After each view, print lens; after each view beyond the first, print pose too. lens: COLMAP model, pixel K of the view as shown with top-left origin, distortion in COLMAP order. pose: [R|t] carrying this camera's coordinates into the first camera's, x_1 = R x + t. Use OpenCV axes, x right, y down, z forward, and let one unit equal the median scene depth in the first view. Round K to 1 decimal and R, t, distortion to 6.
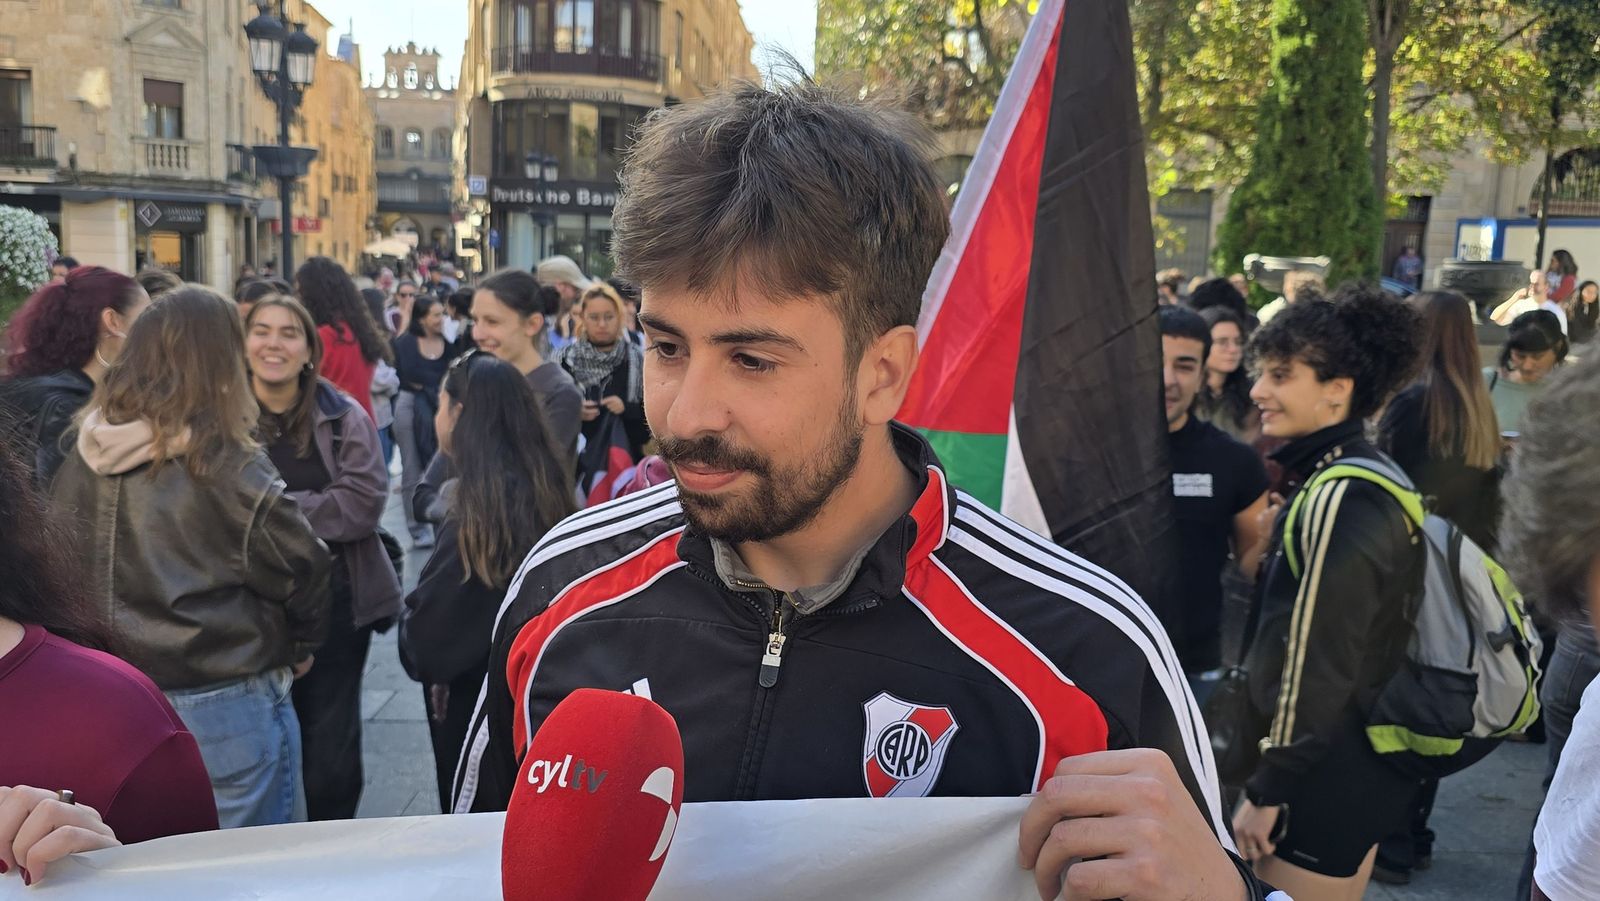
lens RADIAL K [[1563.3, 0, 767.2], [0, 1563.3, 478.6], [0, 0, 1]] dist [0.026784, 0.003204]
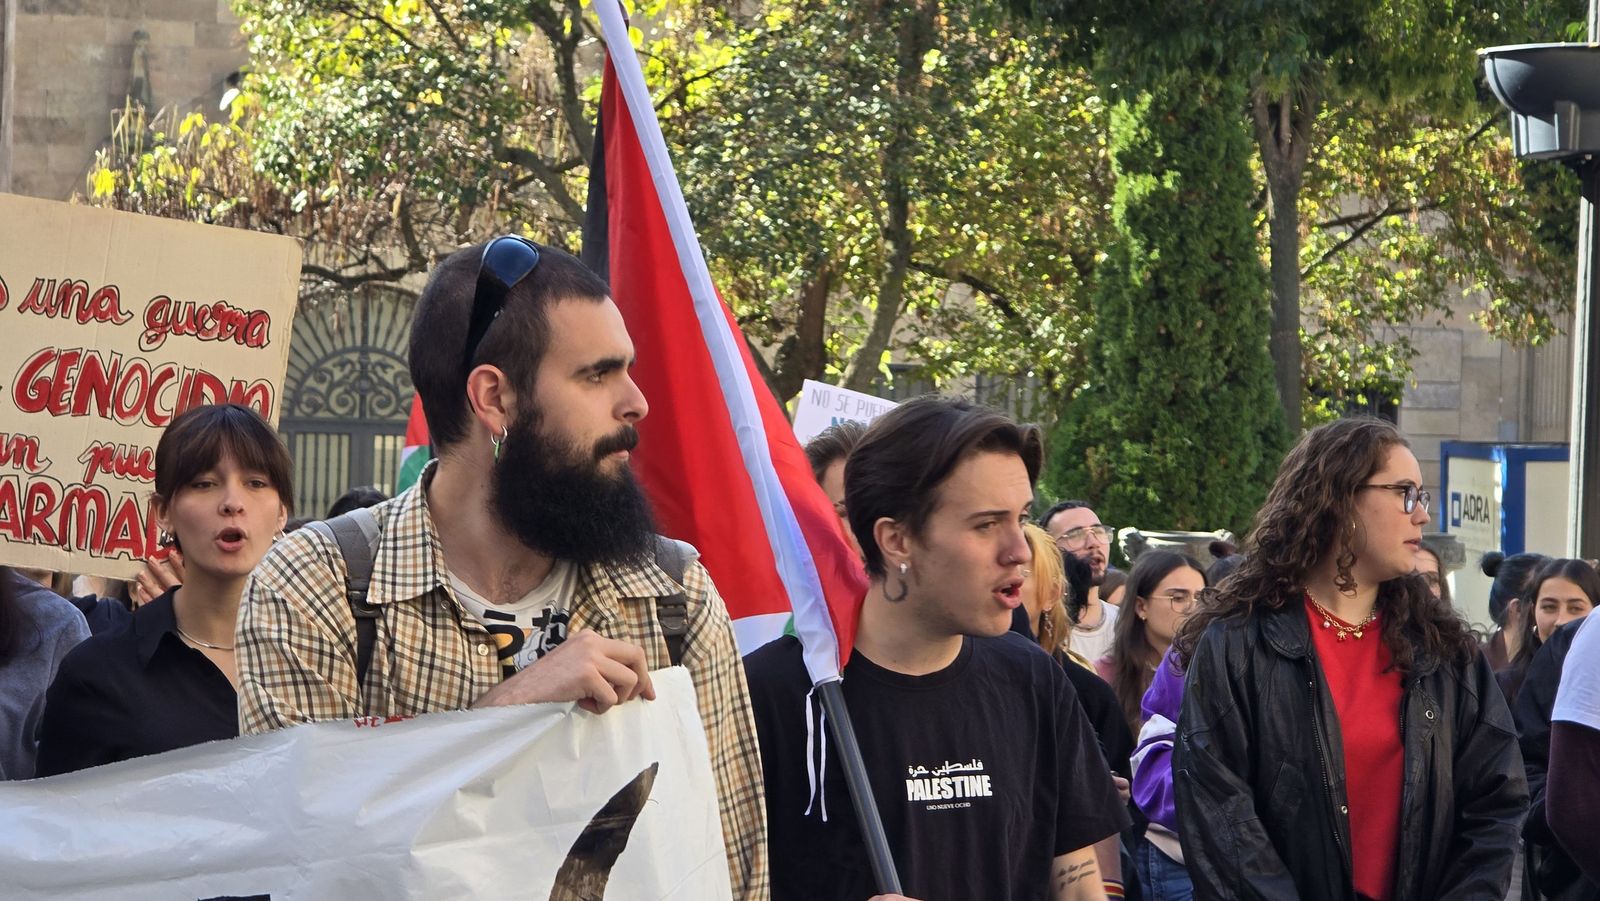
lens RADIAL K [[5432.4, 0, 800.0], [0, 5432.4, 450.5], [0, 0, 1]] dist [0.184082, 3.698425]
pose [[0.962049, -0.007175, 0.272781, -0.249595], [0.048401, 0.988290, -0.144710, 0.085022], [-0.268548, 0.152421, 0.951131, -0.644878]]
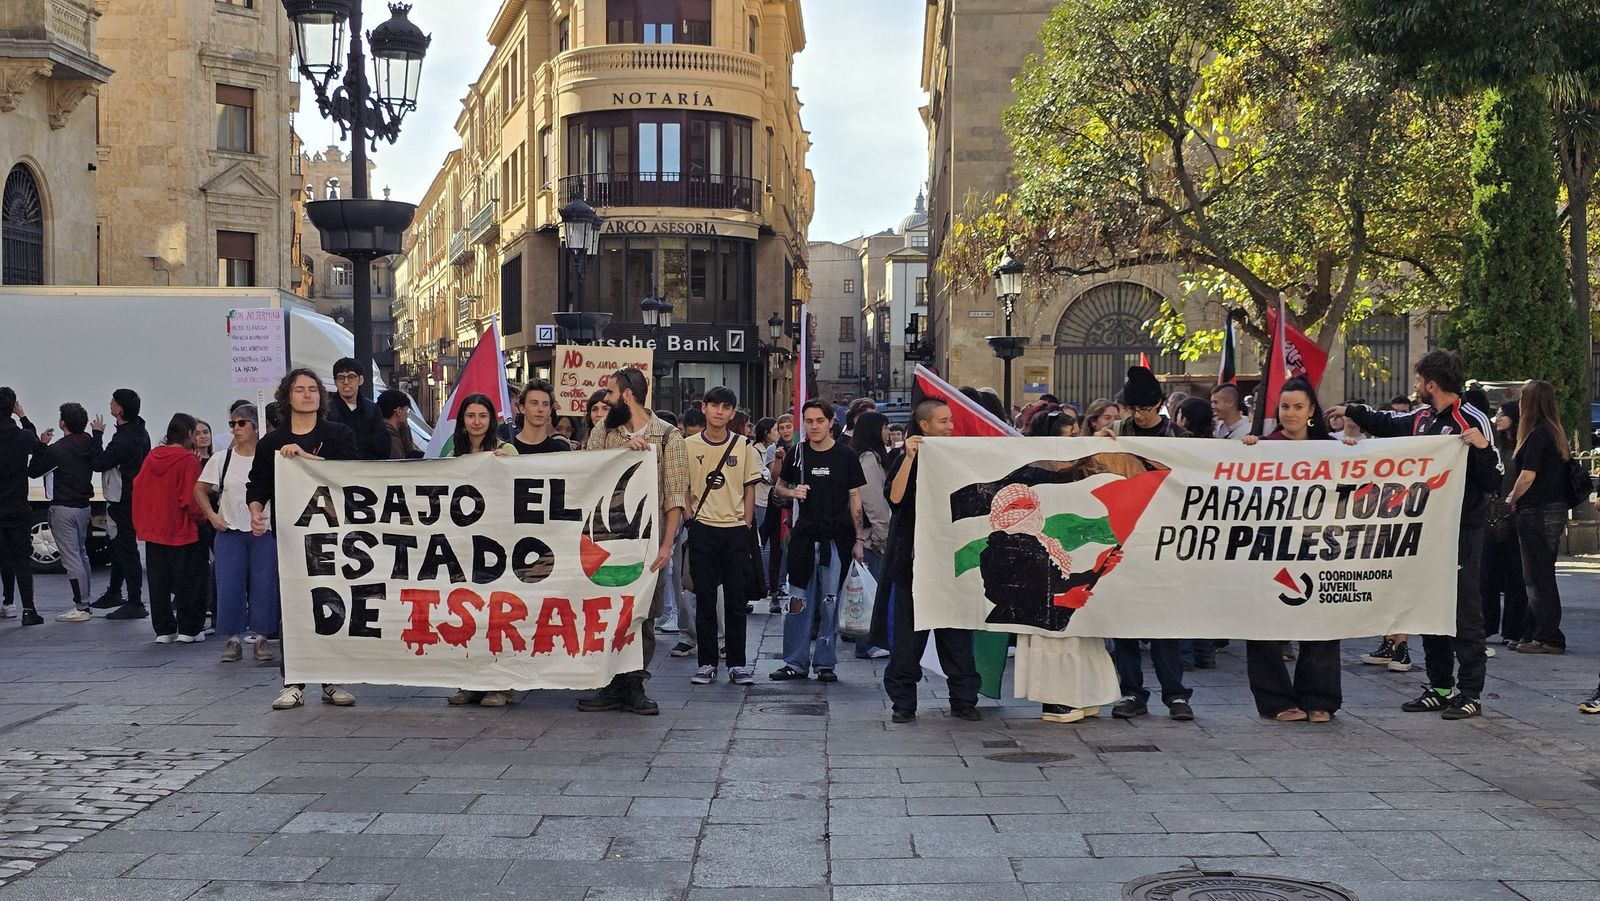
lens RADIAL K [[2165.2, 0, 773.4], [0, 2165.2, 456.0], [0, 0, 1]] dist [0.208113, -0.615890]
pose [[0.999472, -0.032460, -0.001682, -0.114167], [0.032025, 0.992285, -0.119771, 0.051235], [0.005557, 0.119654, 0.992800, -0.340846]]
